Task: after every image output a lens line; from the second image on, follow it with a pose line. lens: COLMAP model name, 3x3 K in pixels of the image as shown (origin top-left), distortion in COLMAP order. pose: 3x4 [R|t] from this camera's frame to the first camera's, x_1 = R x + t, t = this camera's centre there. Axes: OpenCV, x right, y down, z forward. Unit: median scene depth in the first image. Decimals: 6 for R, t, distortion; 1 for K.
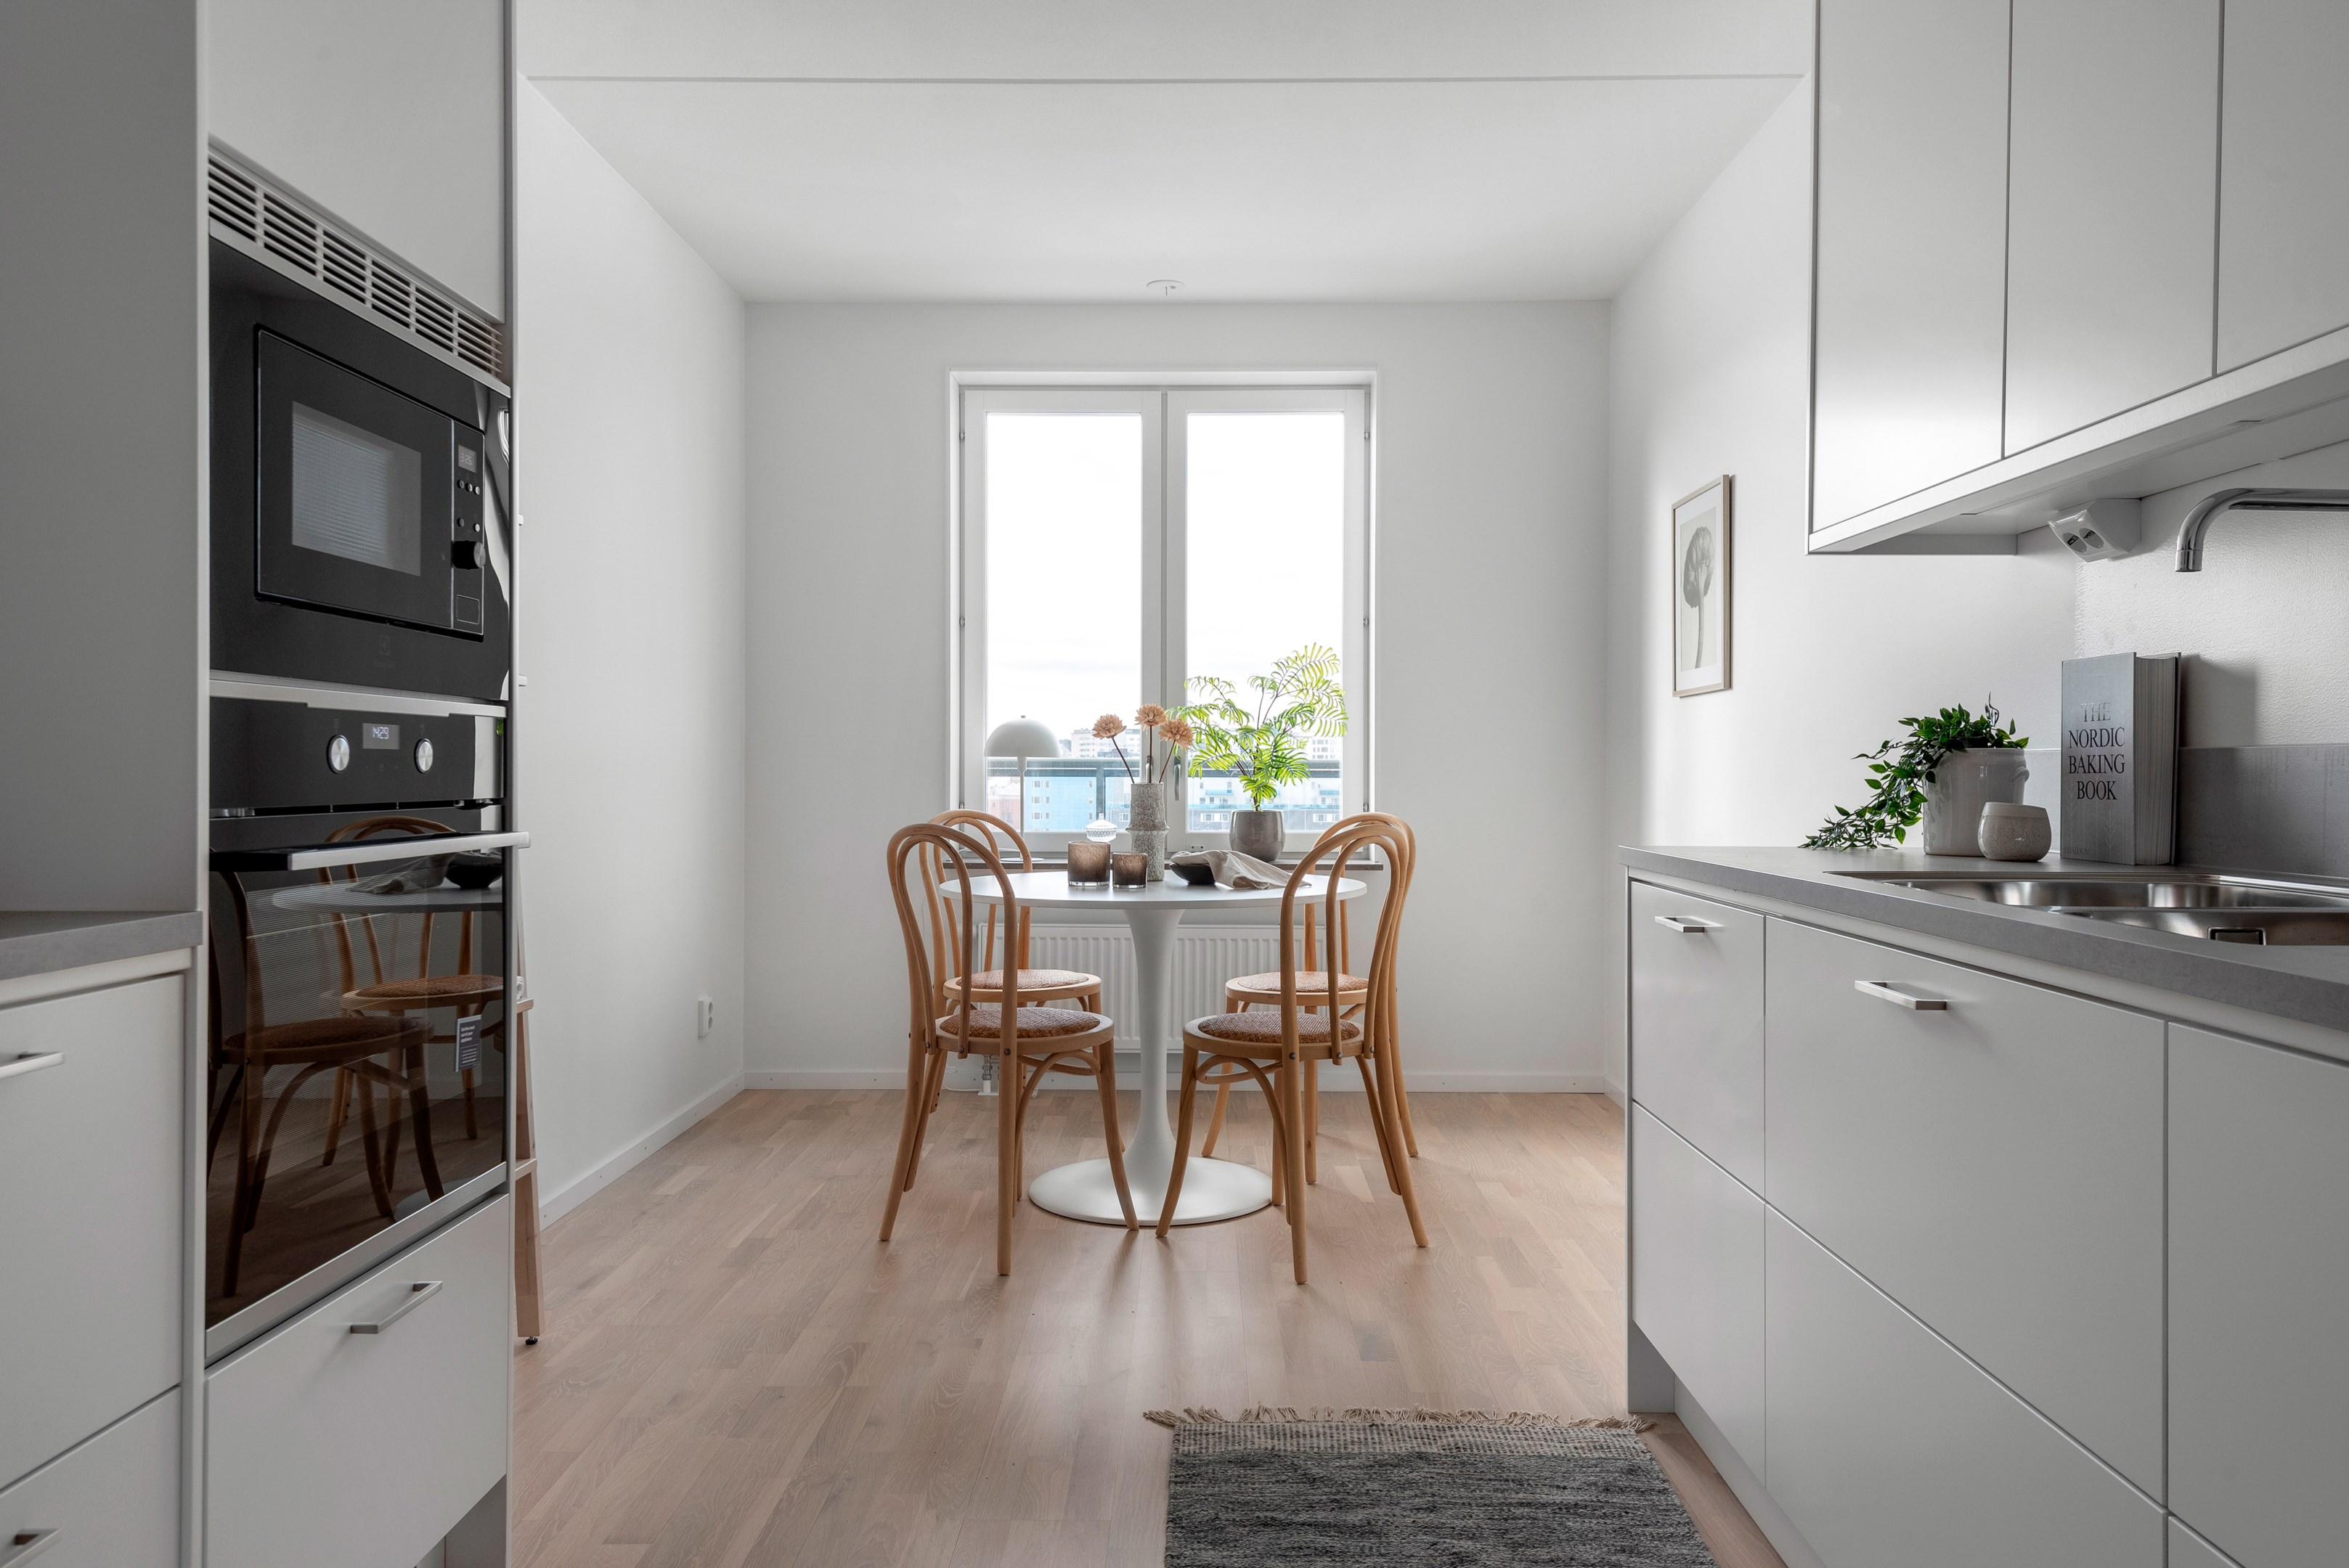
lens RADIAL K [[1566.3, 0, 1174.5], [0, 1566.3, 784.0], [0, 0, 1]] dist [0.006858, 0.000031]
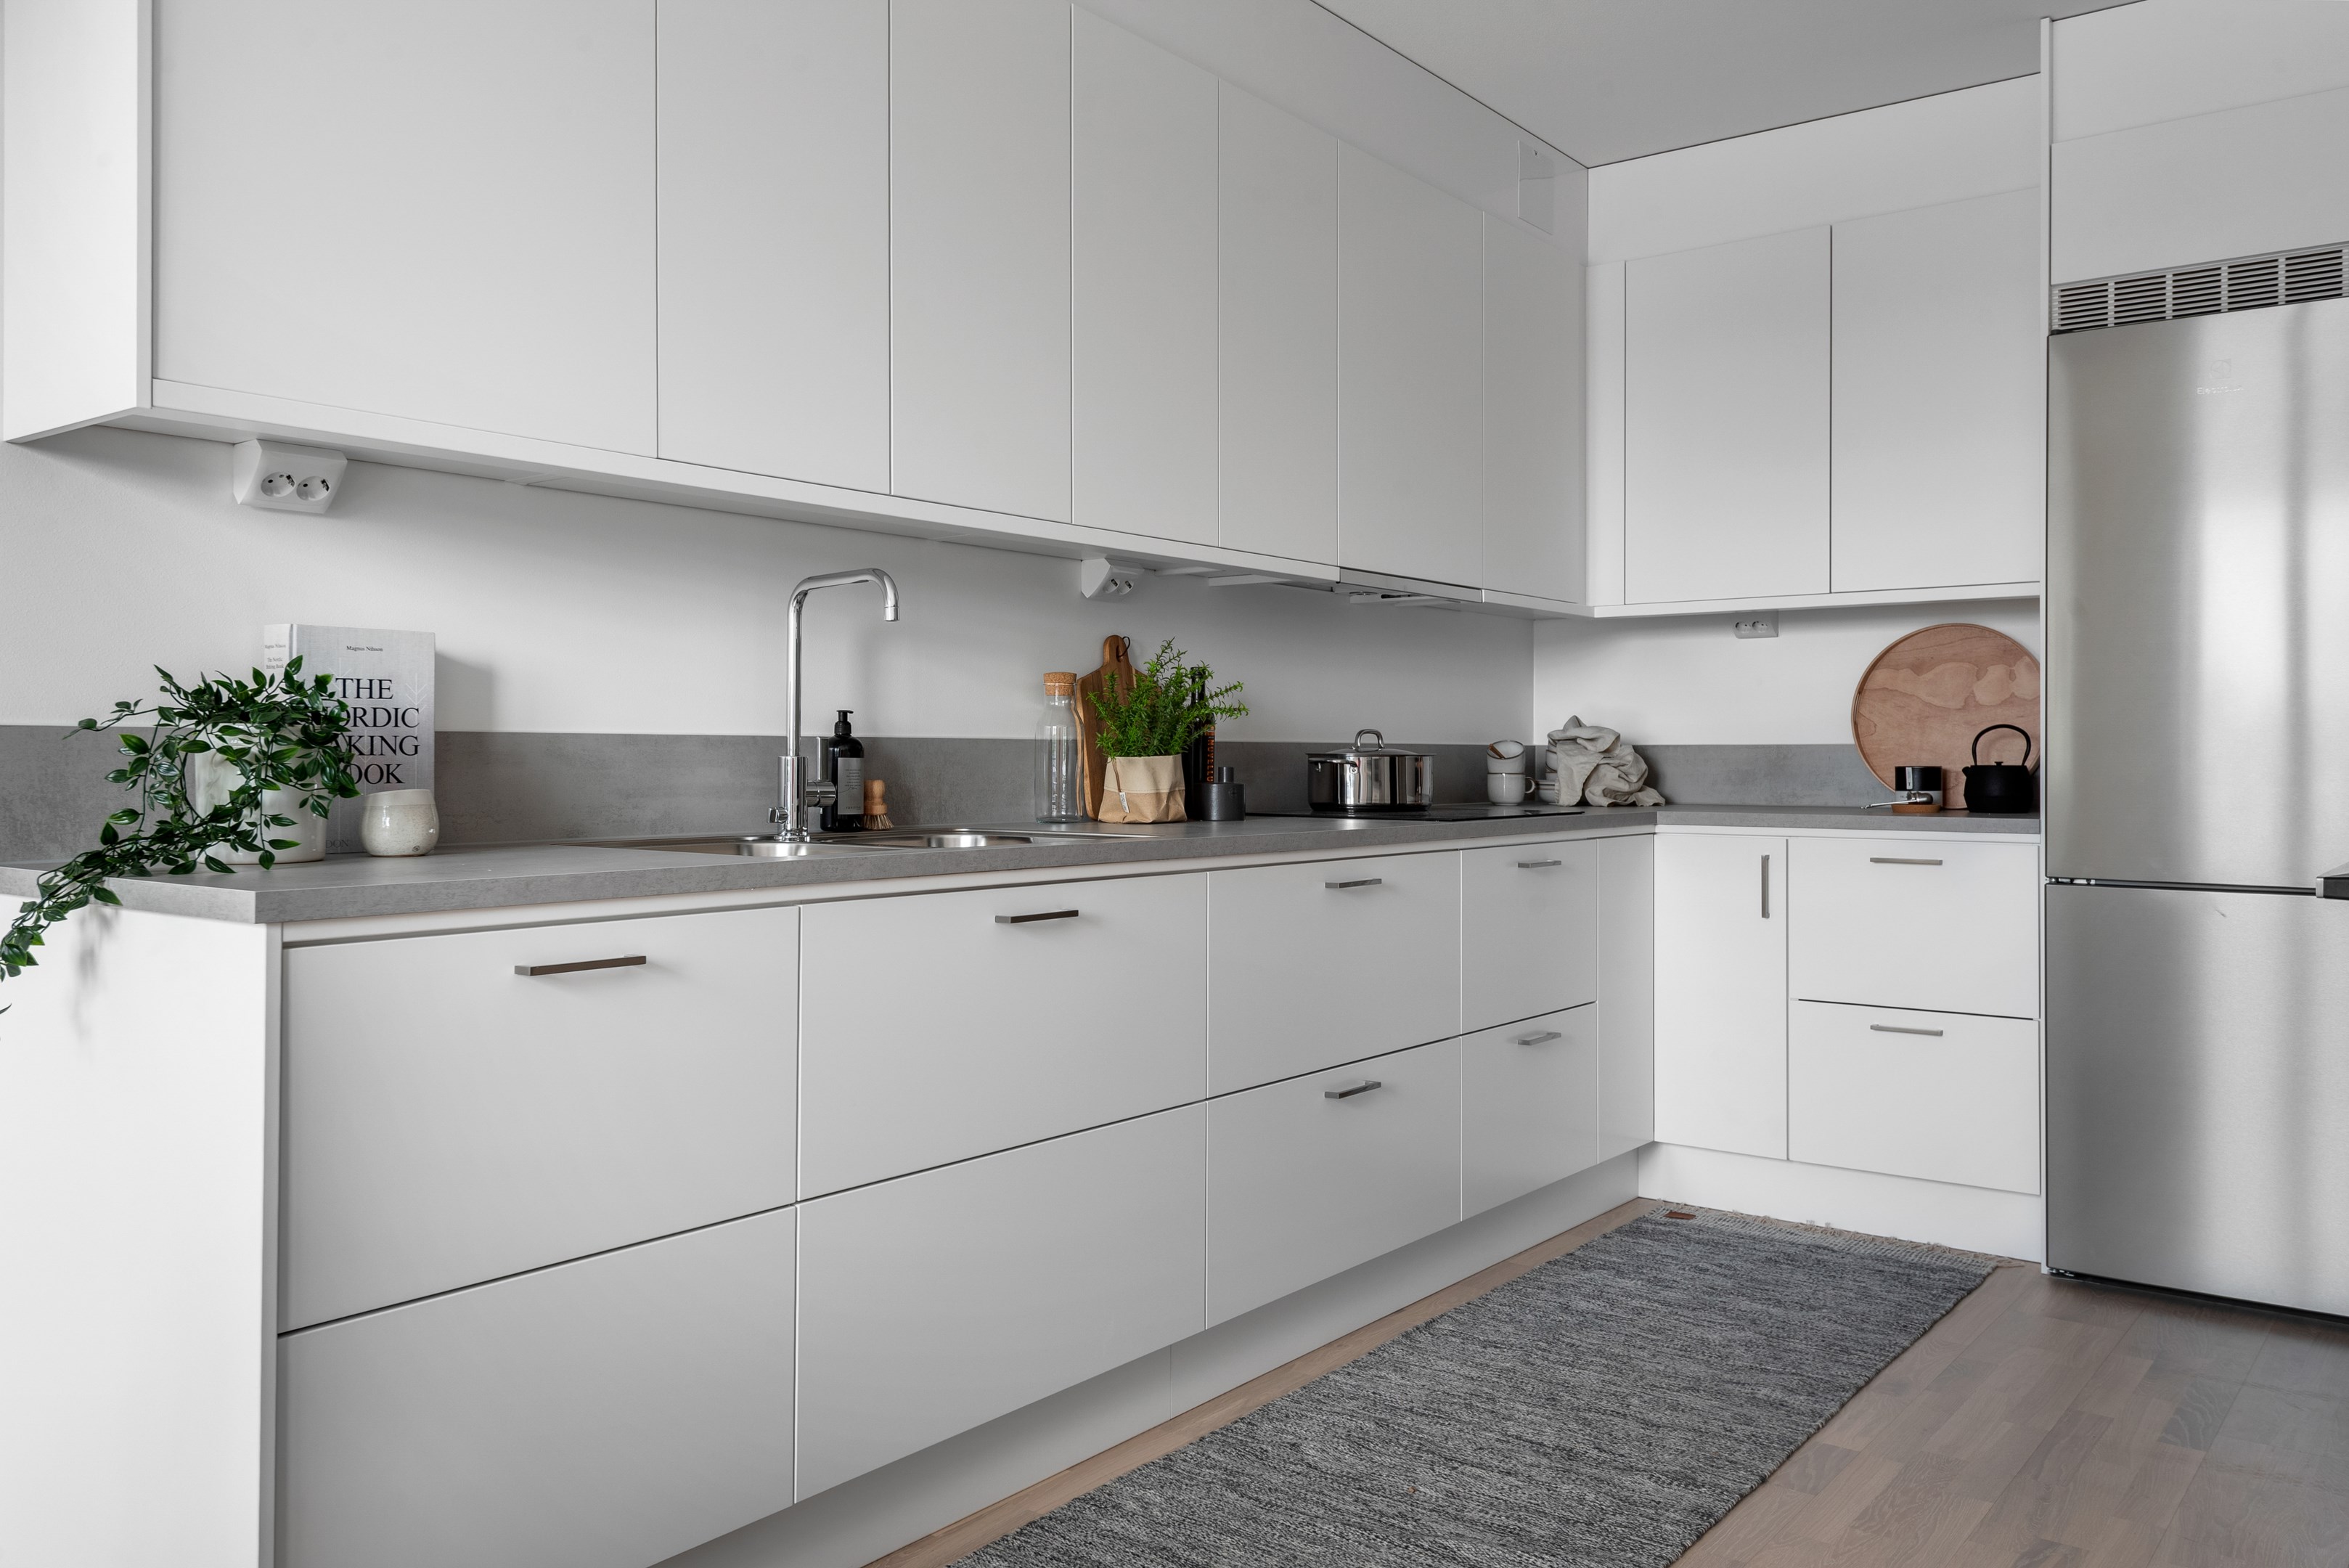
lens RADIAL K [[1686.9, 0, 1174.5], [0, 1686.9, 784.0], [0, 0, 1]] dist [0.000761, -0.001607]
pose [[-0.789411, -0.013042, 0.613726, -0.289745], [0.002837, 0.999686, 0.024893, -0.010140], [-0.613858, 0.021392, -0.789126, 1.116541]]
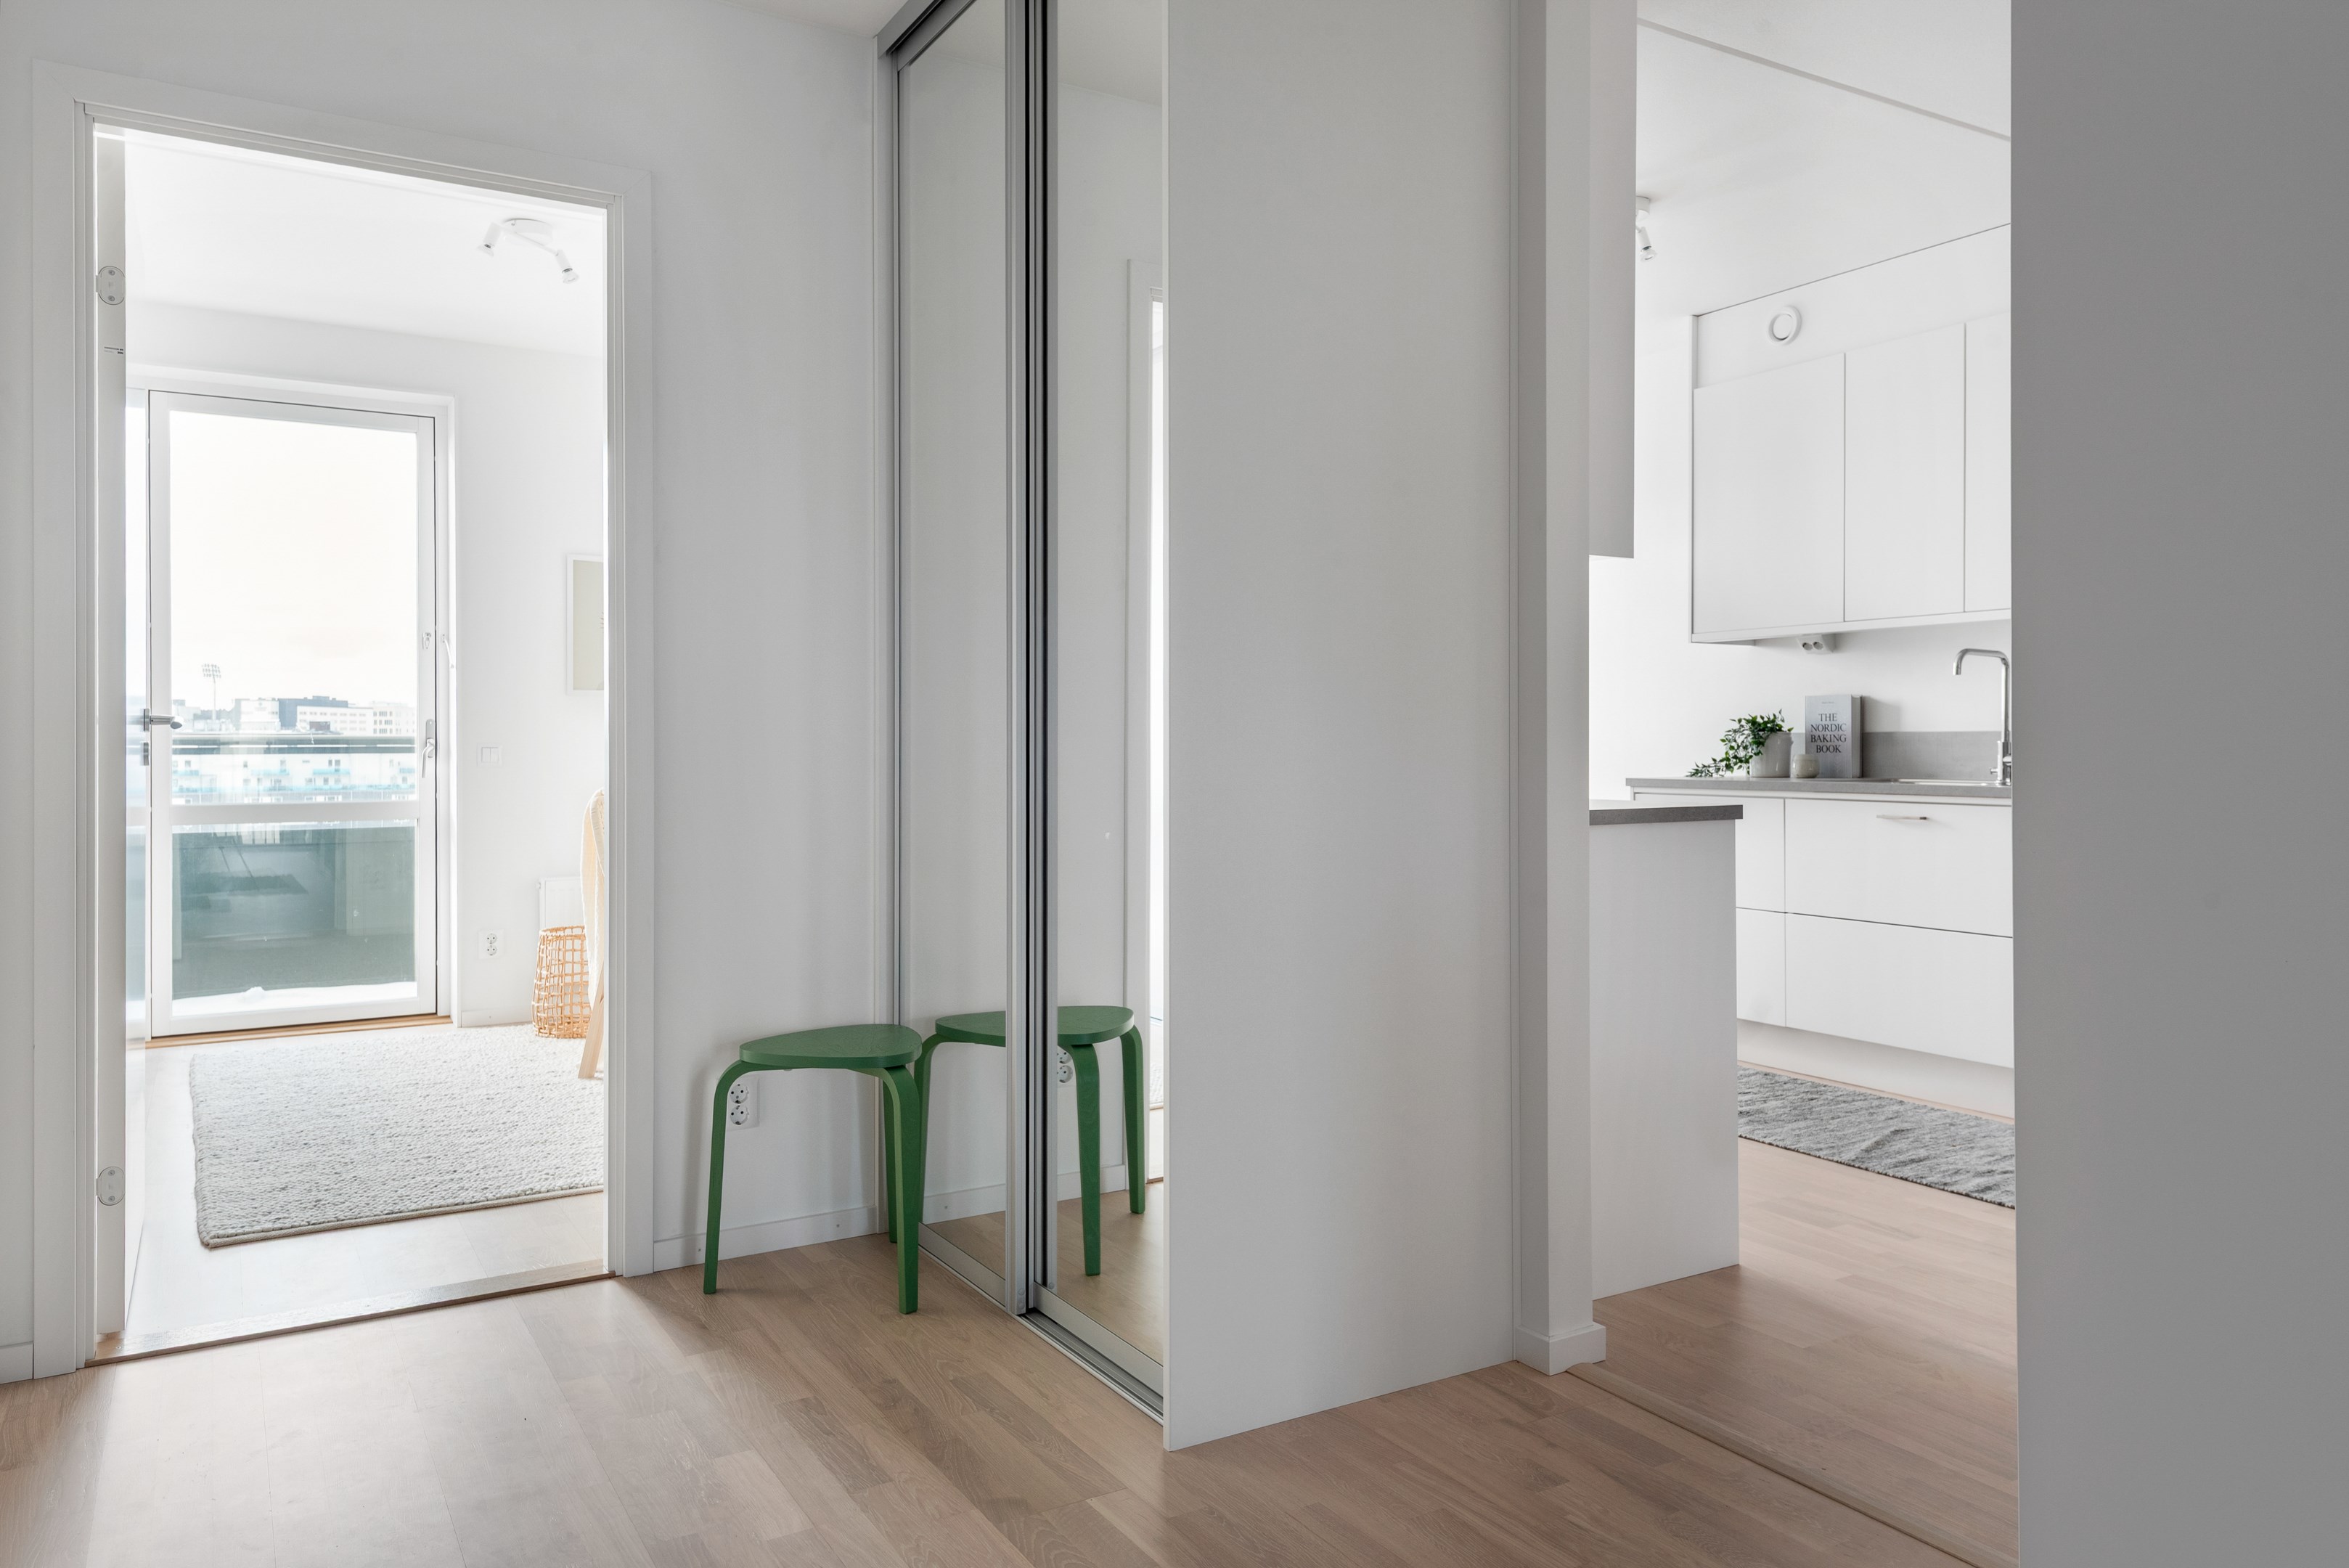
lens RADIAL K [[1584.5, 0, 1176.6], [0, 1584.5, 747.0], [0, 0, 1]] dist [0.029470, -0.001348]
pose [[0.847996, -0.006554, 0.529962, -1.203756], [0.010152, 0.999941, -0.003878, 0.000092], [-0.529905, 0.008668, 0.848013, -0.431700]]
